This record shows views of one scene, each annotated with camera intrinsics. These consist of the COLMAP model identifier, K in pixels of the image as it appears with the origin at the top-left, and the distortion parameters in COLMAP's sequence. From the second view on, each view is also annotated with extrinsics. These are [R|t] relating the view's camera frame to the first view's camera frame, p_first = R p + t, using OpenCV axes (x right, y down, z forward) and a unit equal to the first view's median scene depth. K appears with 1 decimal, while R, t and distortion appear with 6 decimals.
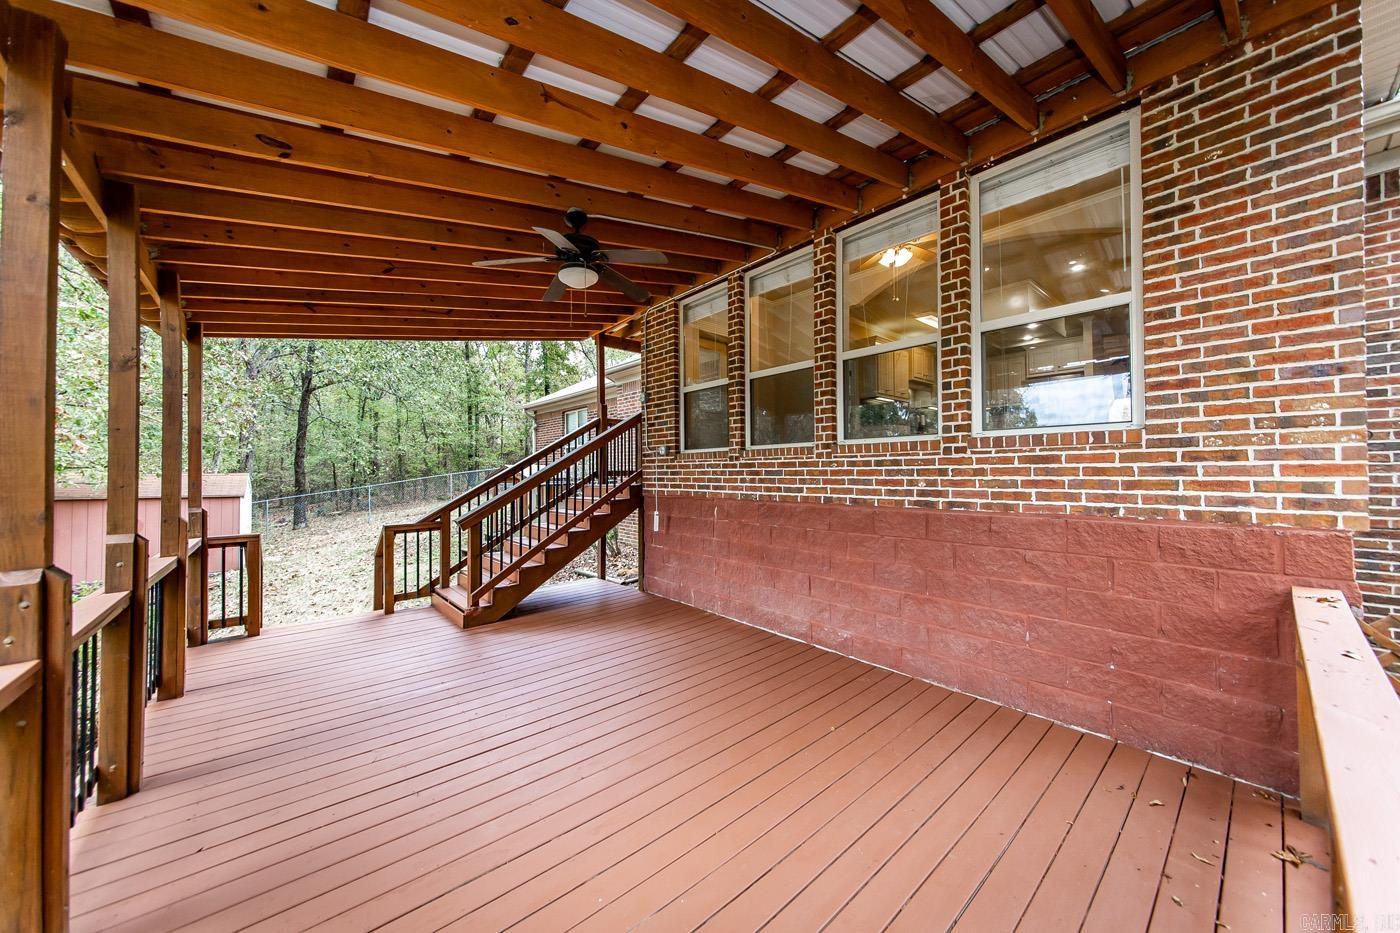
lens RADIAL K [[487.6, 0, 695.8], [0, 487.6, 472.3], [0, 0, 1]] dist [-0.010233, 0.004766]
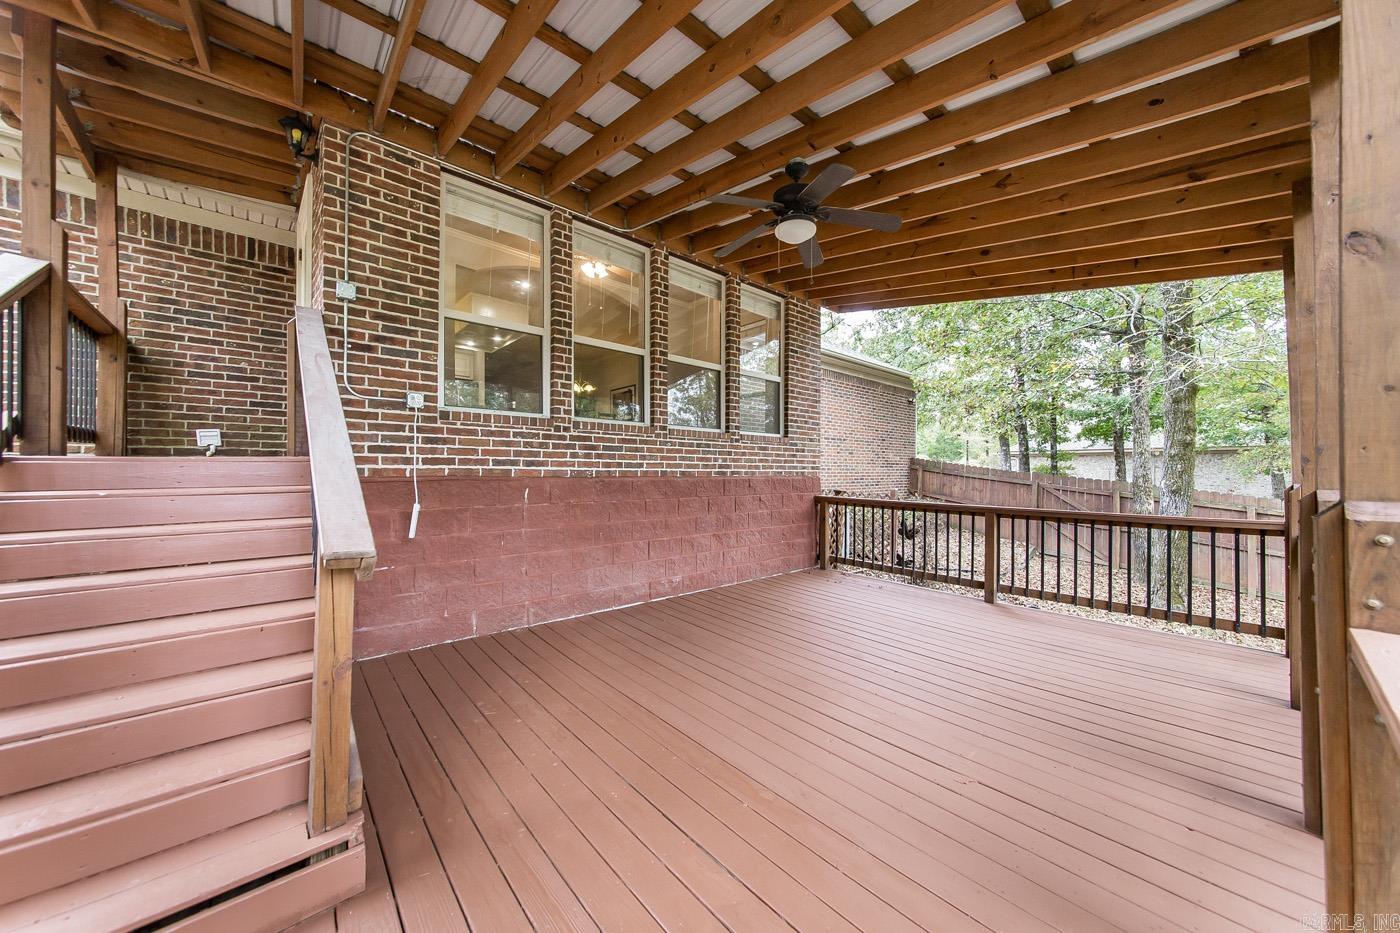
lens RADIAL K [[500.5, 0, 699.9], [0, 500.5, 463.0], [0, 0, 1]] dist [-0.000086, 0.000179]
pose [[-0.018764, 0.013570, 0.999732, -0.912033], [-0.015851, 0.999778, -0.013868, 0.044729], [-0.999698, -0.016107, -0.018544, 0.889004]]
